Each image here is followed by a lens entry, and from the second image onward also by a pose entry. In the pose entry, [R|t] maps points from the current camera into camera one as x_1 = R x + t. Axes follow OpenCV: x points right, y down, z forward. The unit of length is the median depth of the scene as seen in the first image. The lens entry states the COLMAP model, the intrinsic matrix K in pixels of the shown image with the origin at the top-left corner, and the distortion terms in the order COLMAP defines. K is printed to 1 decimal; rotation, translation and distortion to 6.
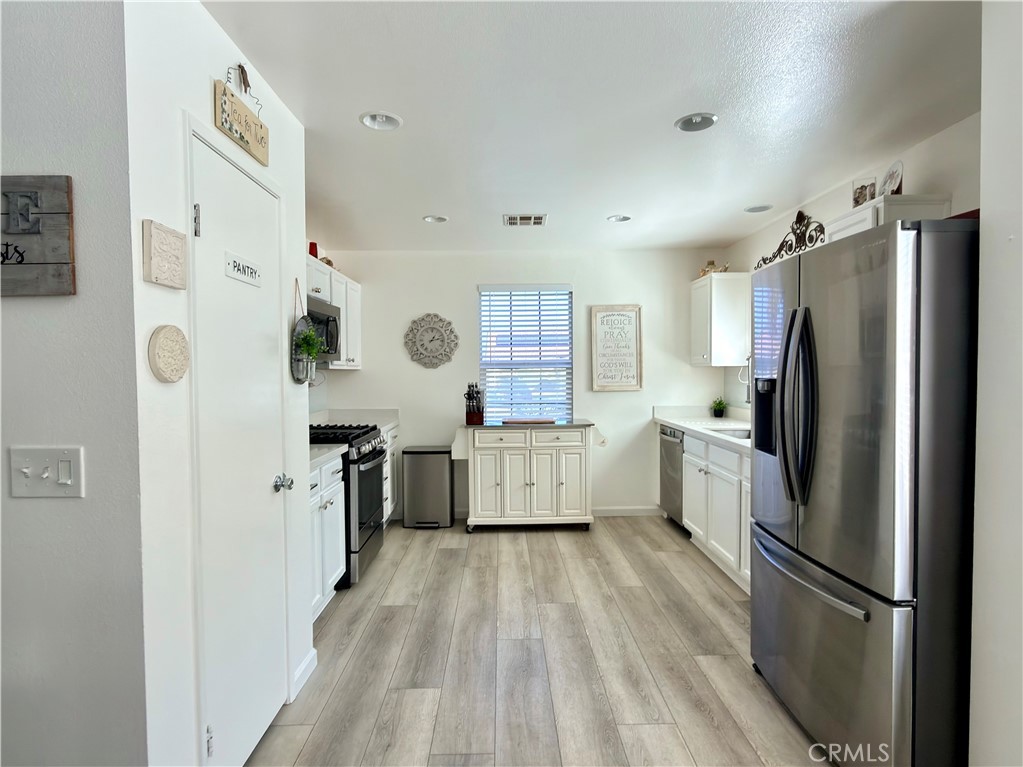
lens RADIAL K [[544.9, 0, 510.3], [0, 544.9, 382.2], [0, 0, 1]] dist [-0.001007, -0.000349]
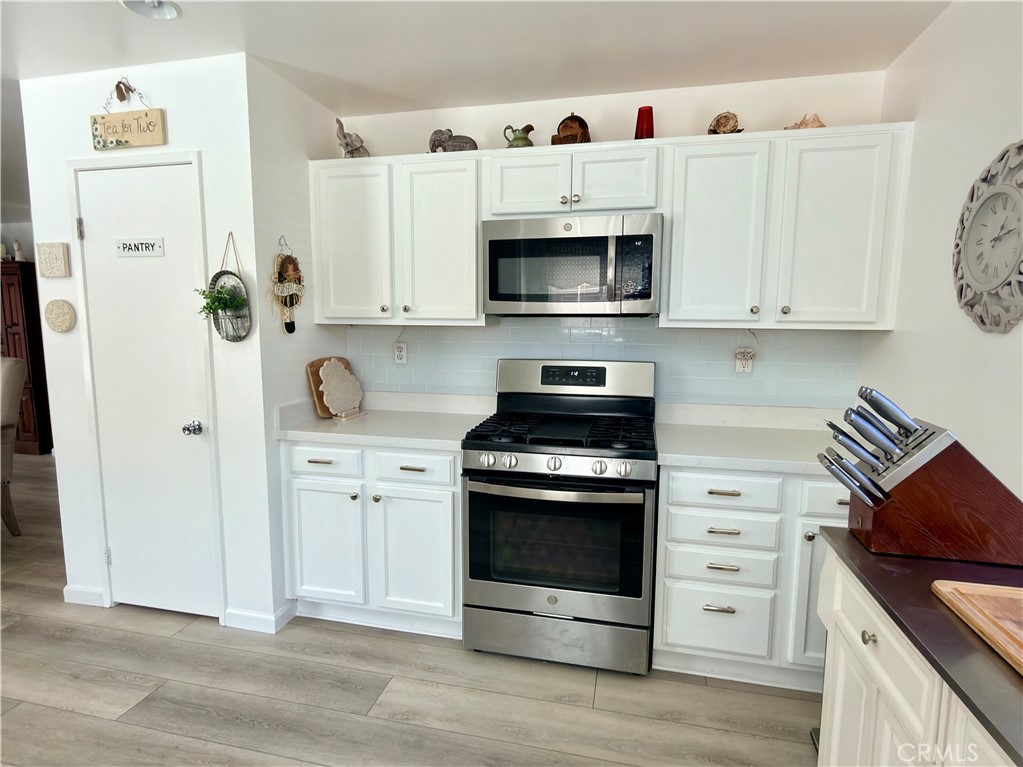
lens RADIAL K [[544.9, 0, 510.7], [0, 544.9, 385.8], [0, 0, 1]] dist [-0.001007, -0.000349]
pose [[-0.238876, 0.116025, -0.964094, 0.370216], [-0.030065, 0.991476, 0.126770, -0.045723], [0.970585, 0.059268, -0.233352, 1.400064]]
